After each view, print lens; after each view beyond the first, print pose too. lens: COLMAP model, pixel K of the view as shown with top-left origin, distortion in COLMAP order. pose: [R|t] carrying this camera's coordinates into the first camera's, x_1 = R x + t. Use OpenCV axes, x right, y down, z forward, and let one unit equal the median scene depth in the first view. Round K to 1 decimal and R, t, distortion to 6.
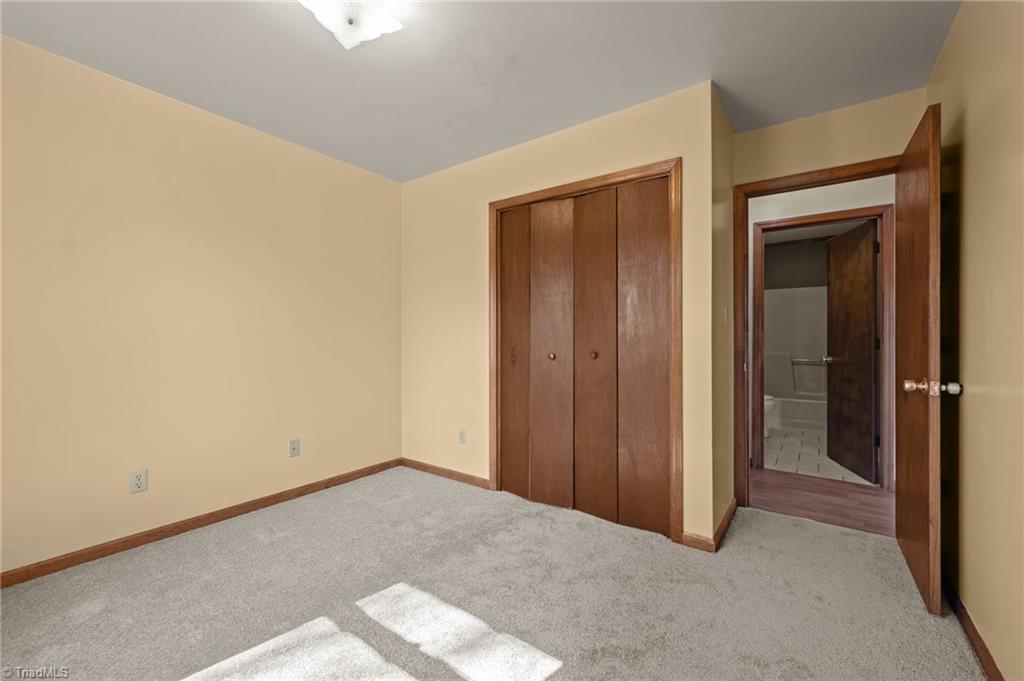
lens RADIAL K [[418.6, 0, 512.0], [0, 418.6, 340.5], [0, 0, 1]] dist [0.001050, -0.000255]
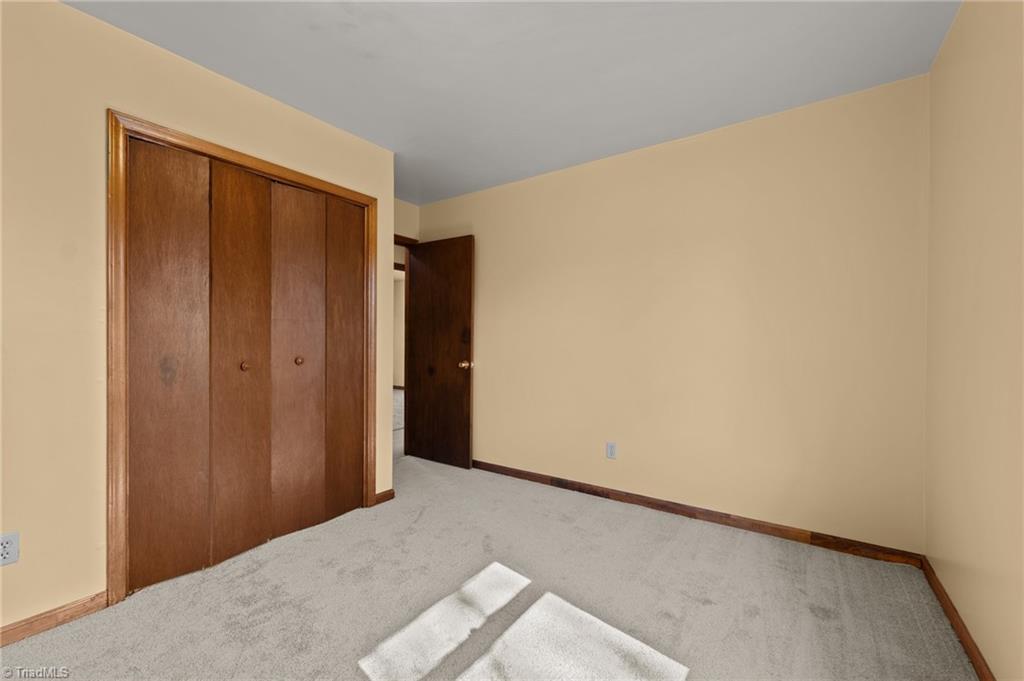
lens RADIAL K [[418.6, 0, 512.0], [0, 418.6, 340.5], [0, 0, 1]] dist [0.001050, -0.000255]
pose [[-0.025793, -0.002333, 0.999665, -0.776095], [0.000444, 0.999997, 0.002346, -0.012428], [-0.999667, 0.000504, -0.025792, 0.554549]]
